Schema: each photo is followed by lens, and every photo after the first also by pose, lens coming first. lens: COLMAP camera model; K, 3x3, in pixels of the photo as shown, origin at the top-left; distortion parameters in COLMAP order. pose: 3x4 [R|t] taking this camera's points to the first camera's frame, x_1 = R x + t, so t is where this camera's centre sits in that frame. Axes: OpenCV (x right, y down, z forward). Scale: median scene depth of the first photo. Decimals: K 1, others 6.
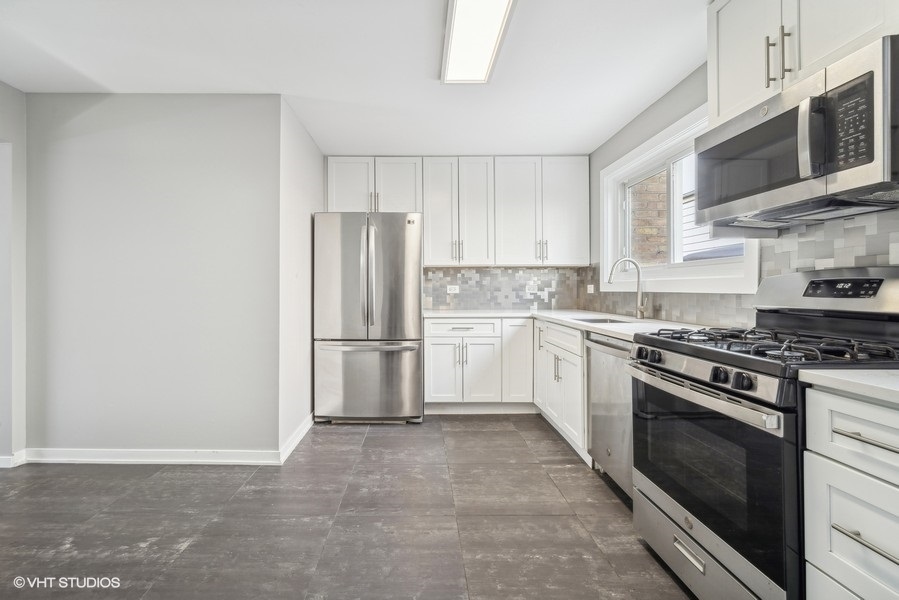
lens RADIAL K [[403.0, 0, 420.0], [0, 403.0, 287.1], [0, 0, 1]] dist [-0.000573, 0.000373]
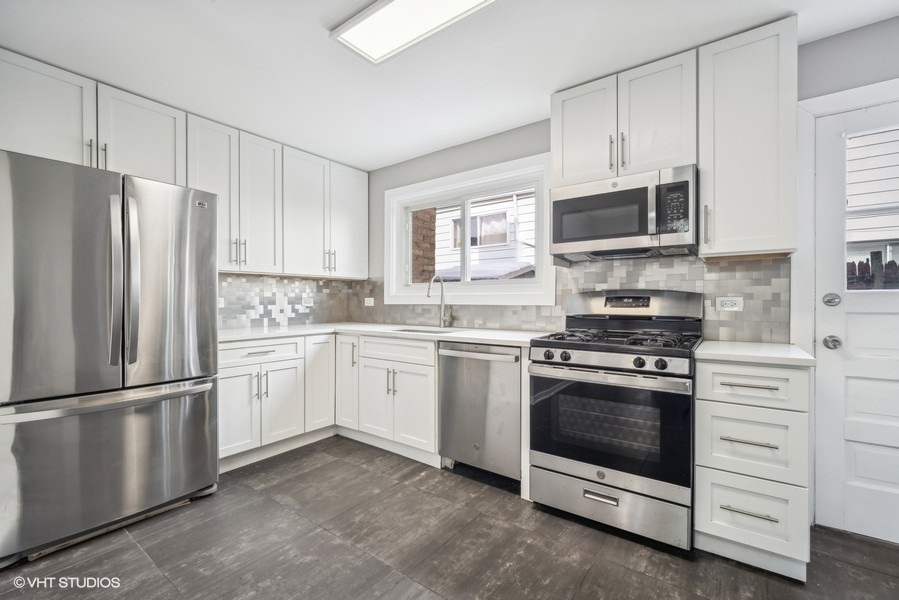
lens RADIAL K [[390.5, 0, 449.5], [0, 390.5, 300.0], [0, 0, 1]] dist [-0.000118, 0.000462]
pose [[0.601371, 0.003181, 0.798964, -0.343951], [-0.004051, 0.999991, -0.000932, -0.000066], [-0.798960, -0.002676, 0.601379, 0.306160]]
